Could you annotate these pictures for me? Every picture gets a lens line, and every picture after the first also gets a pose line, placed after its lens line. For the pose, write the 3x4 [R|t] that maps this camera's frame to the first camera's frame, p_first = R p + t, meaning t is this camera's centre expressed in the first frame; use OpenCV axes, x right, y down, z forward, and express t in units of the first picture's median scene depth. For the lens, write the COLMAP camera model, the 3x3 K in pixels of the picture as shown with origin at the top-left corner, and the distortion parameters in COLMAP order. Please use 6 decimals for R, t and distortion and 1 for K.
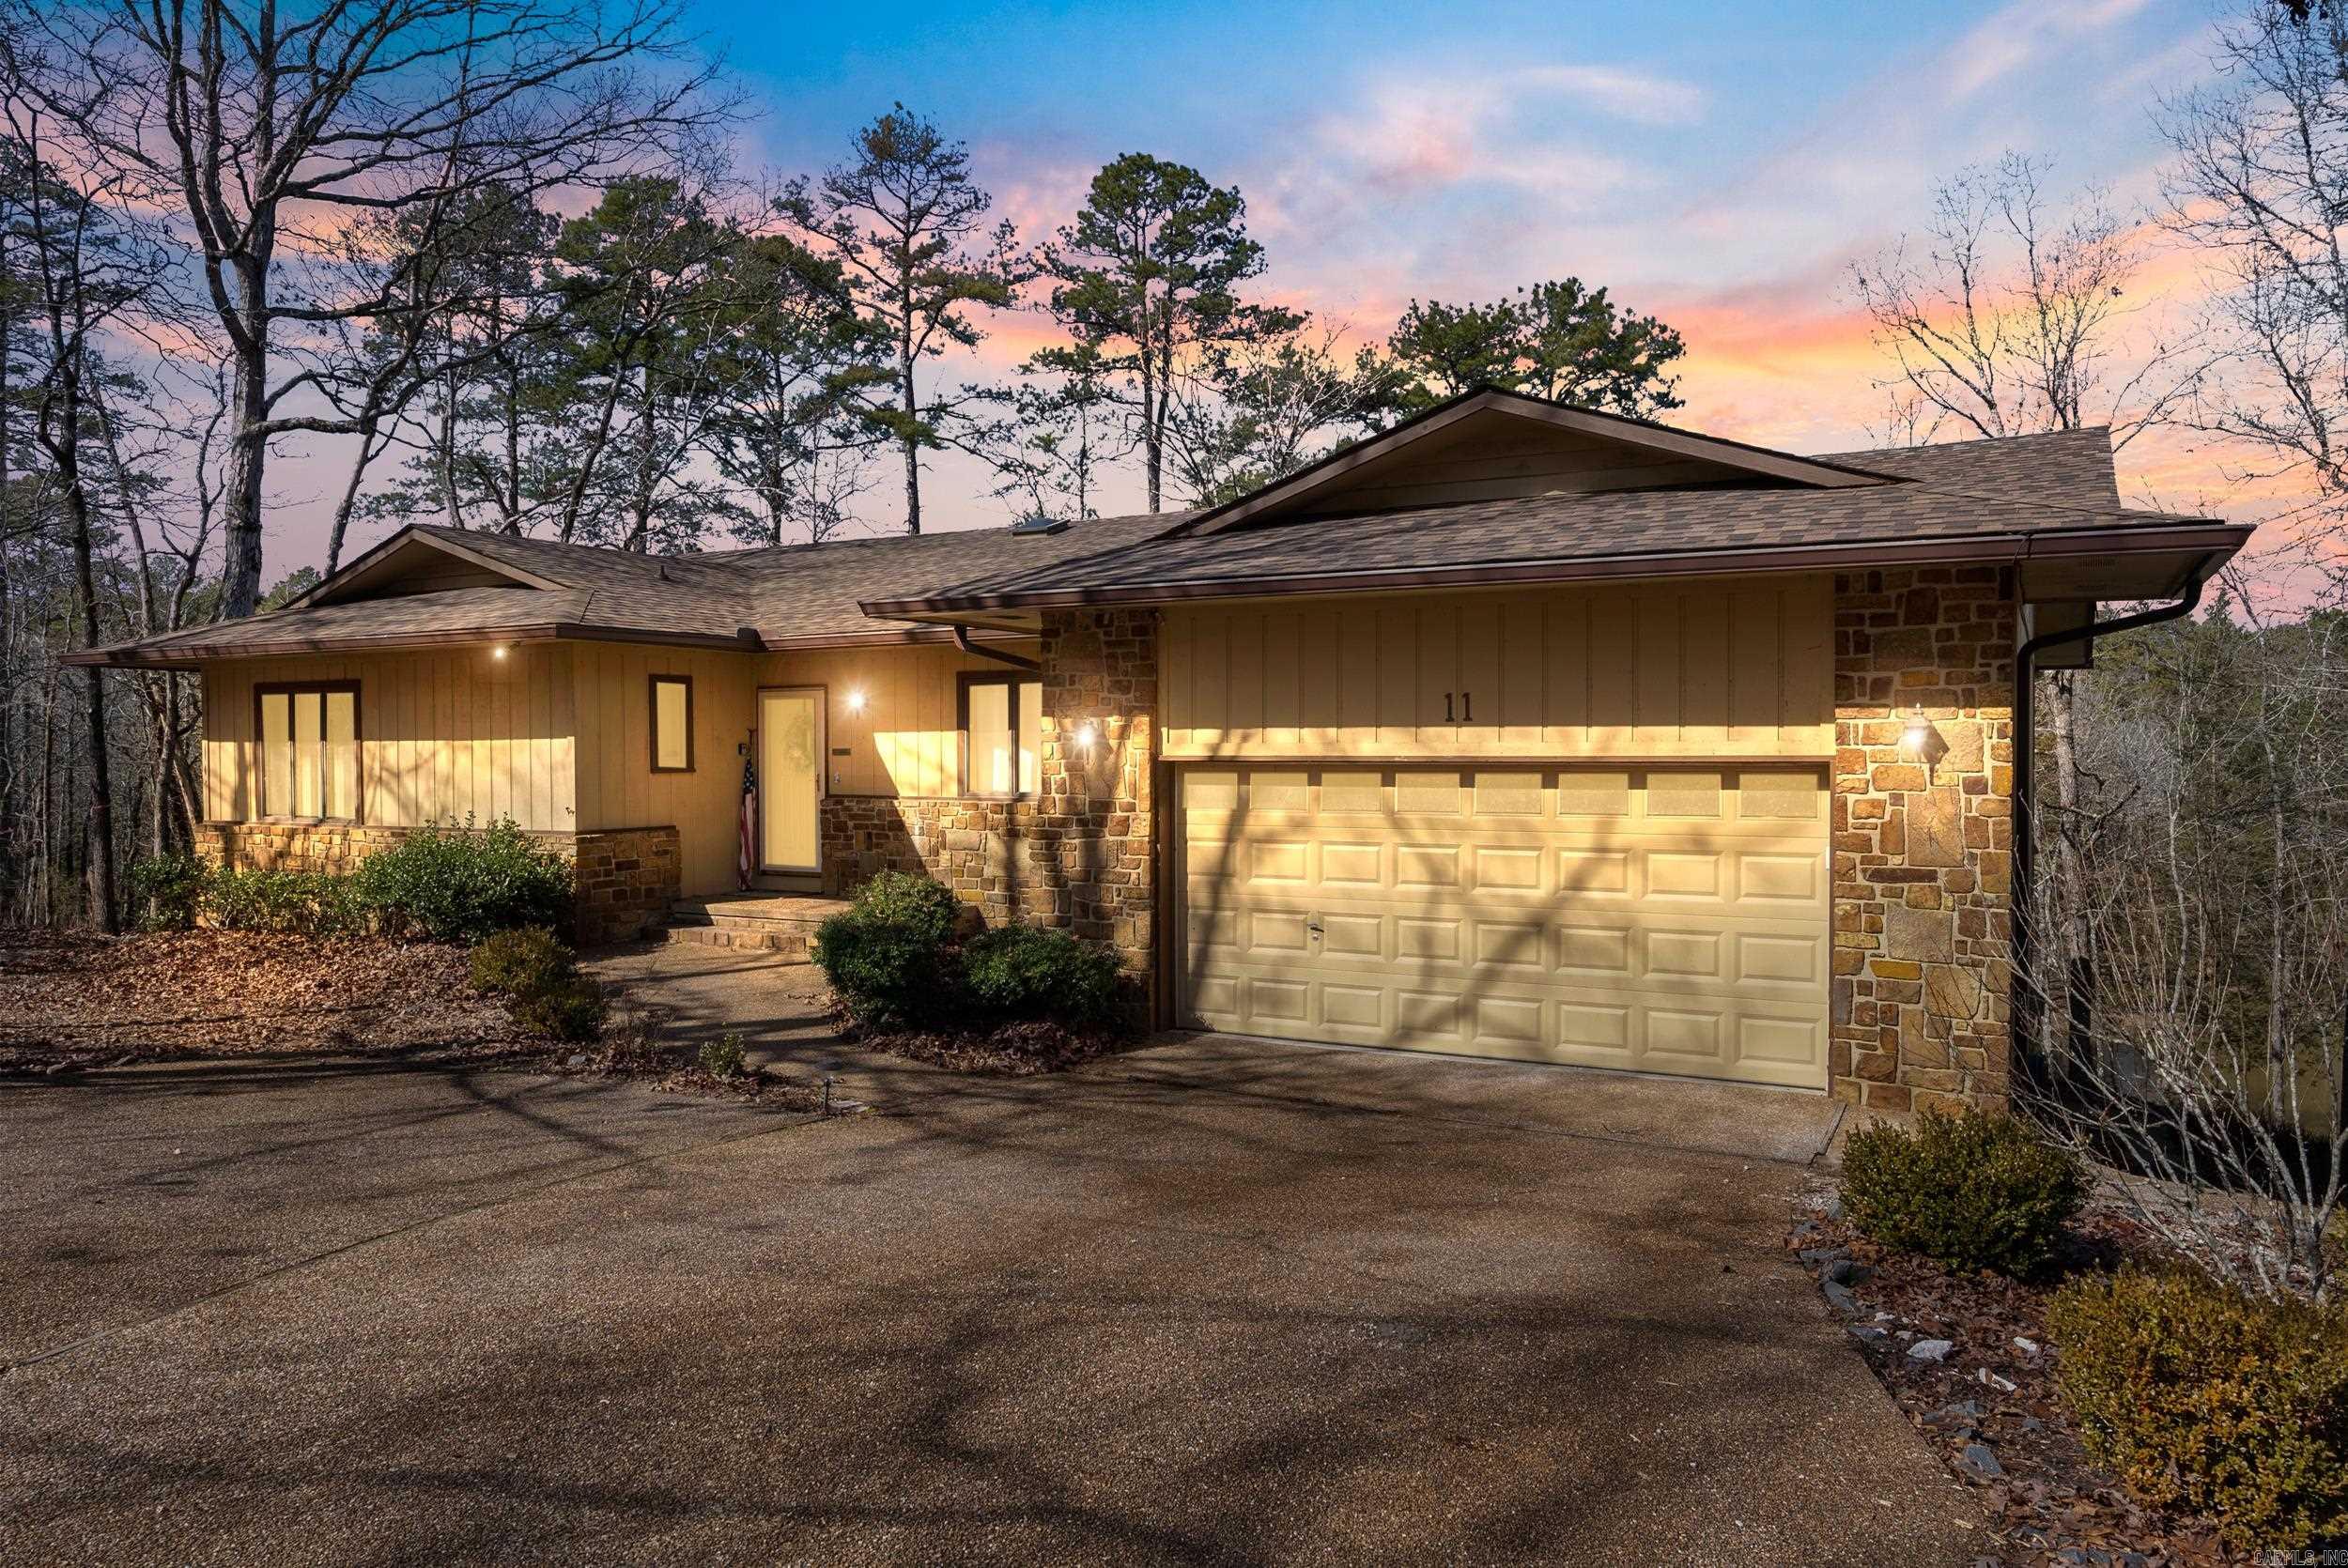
lens RADIAL K [[1599.8, 0, 1175.3], [0, 1599.8, 766.5], [0, 0, 1]] dist [-0.004410, -0.001937]
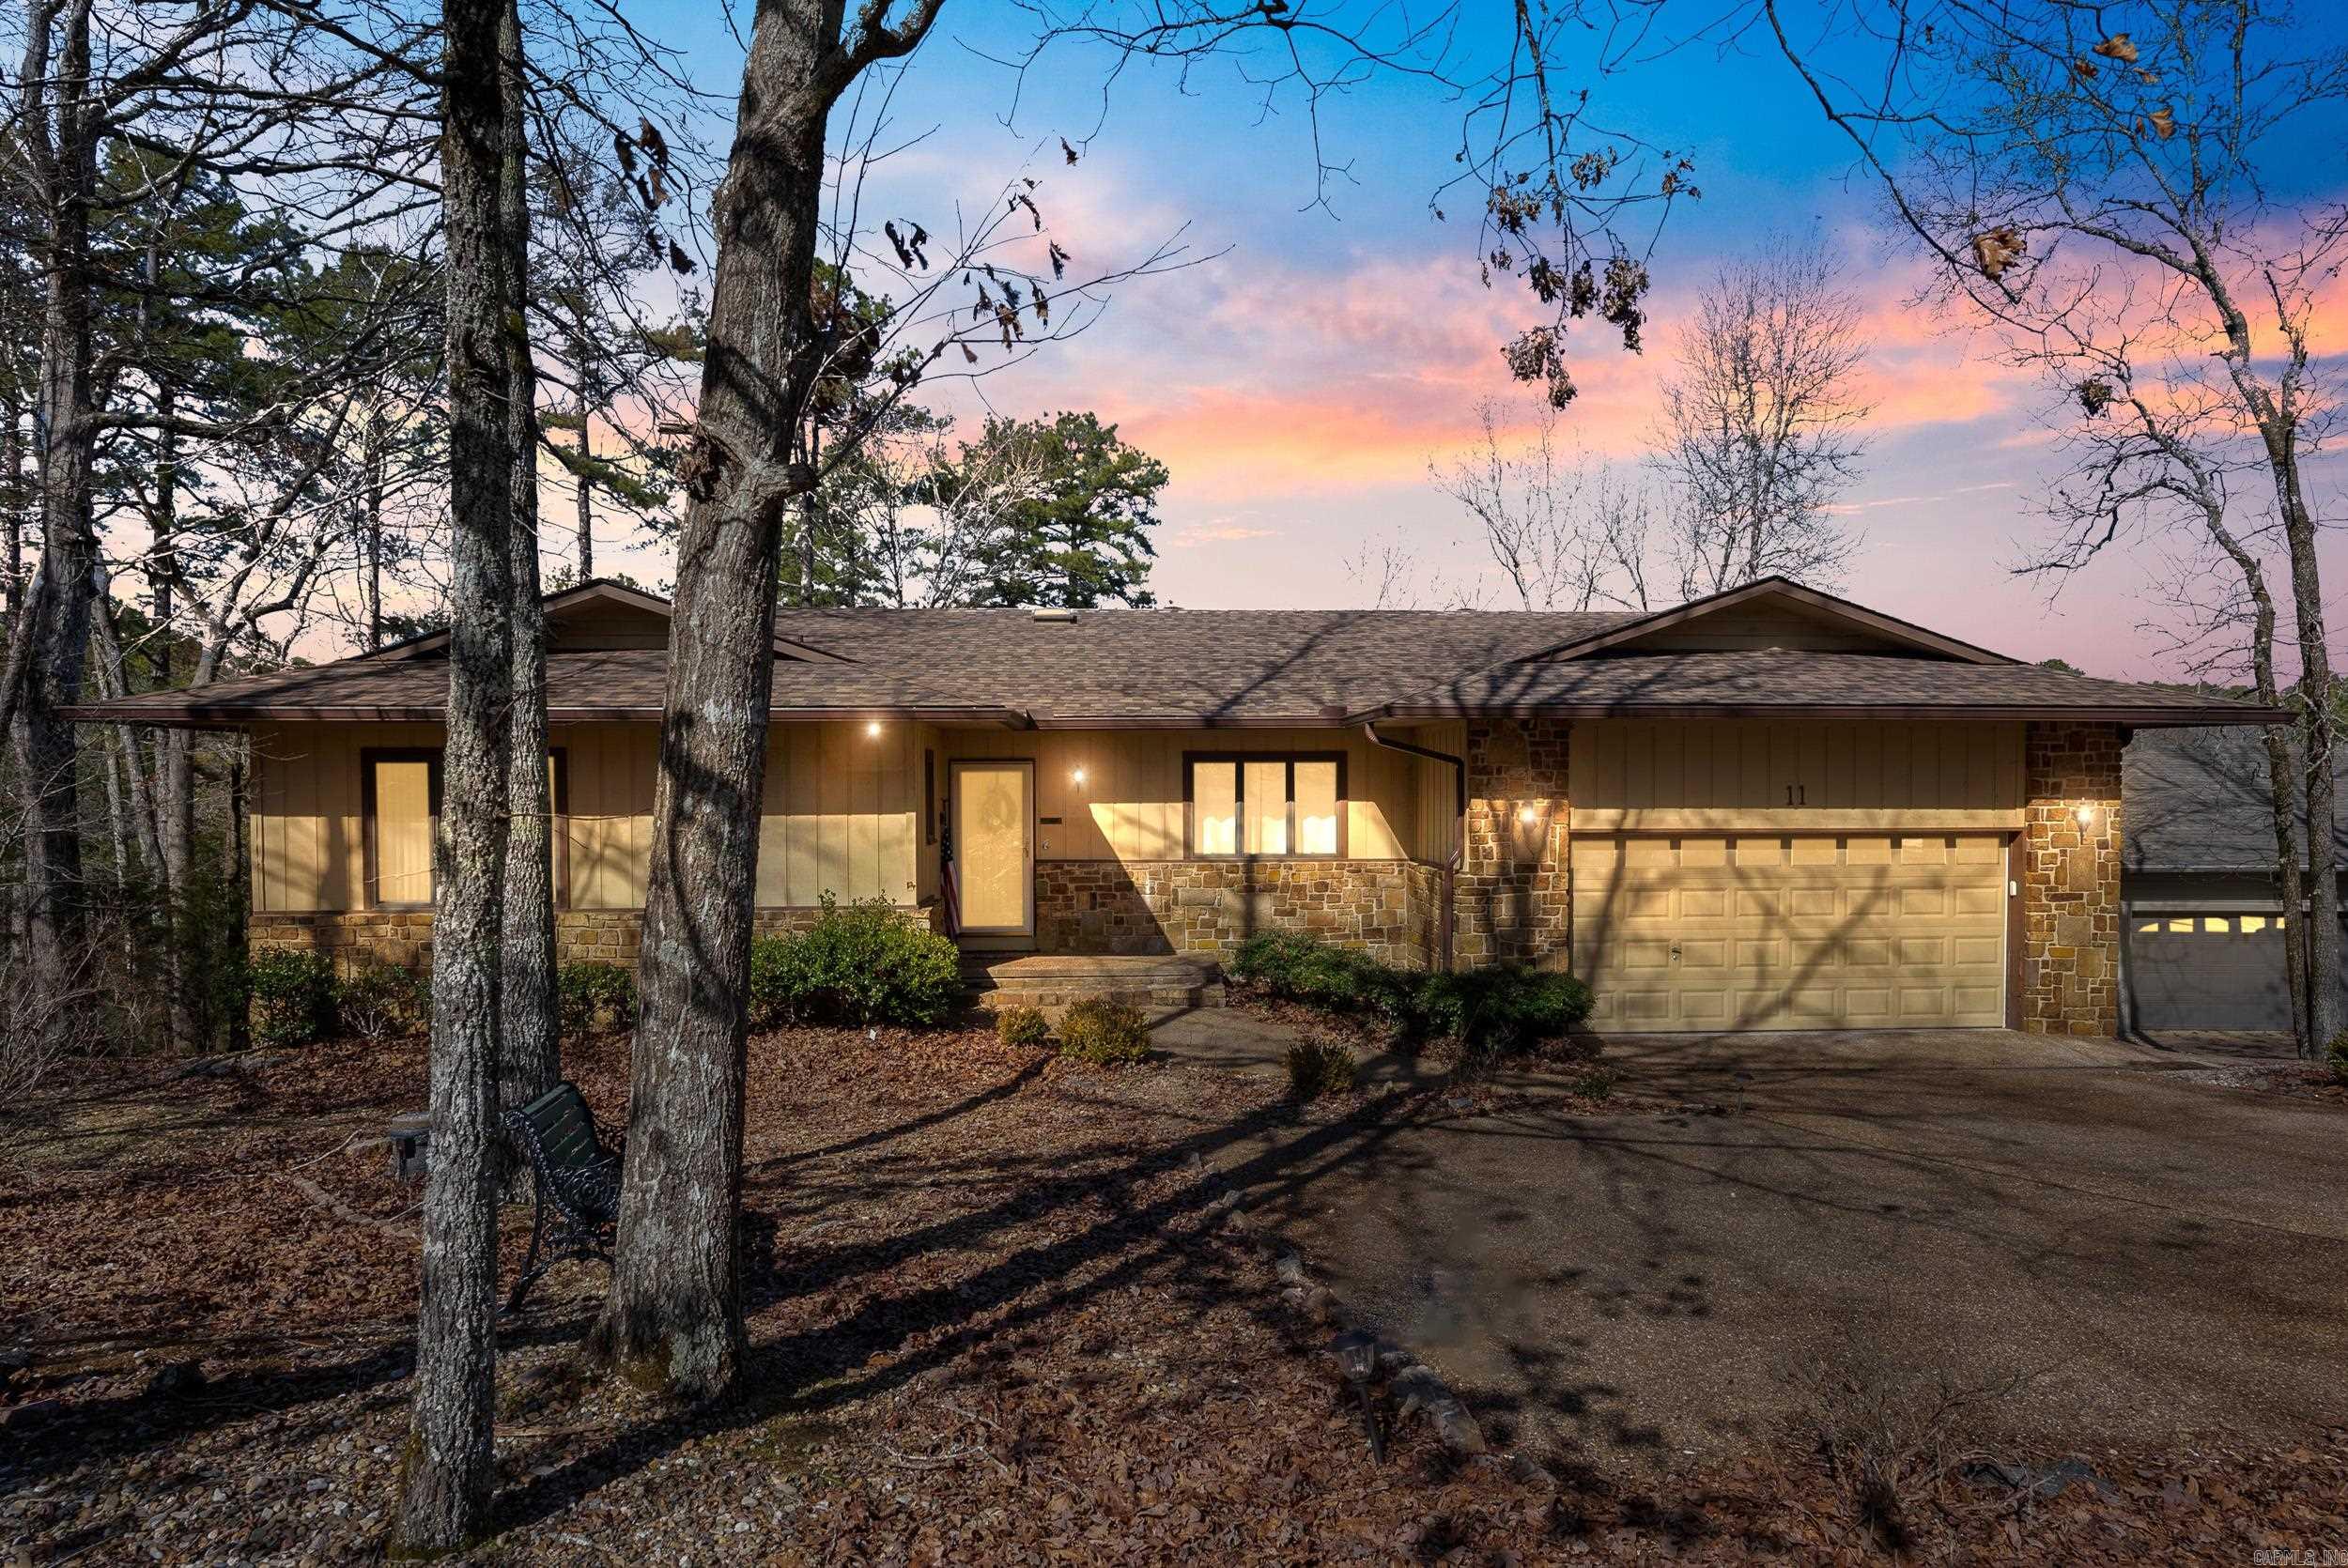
lens RADIAL K [[1386.6, 0, 1173.7], [0, 1386.6, 801.6], [0, 0, 1]] dist [-0.021511, -0.000909]
pose [[0.839646, -0.007540, 0.543082, -0.923545], [0.004936, 0.999968, 0.006252, -0.038967], [-0.543112, -0.002569, 0.839656, 0.227102]]
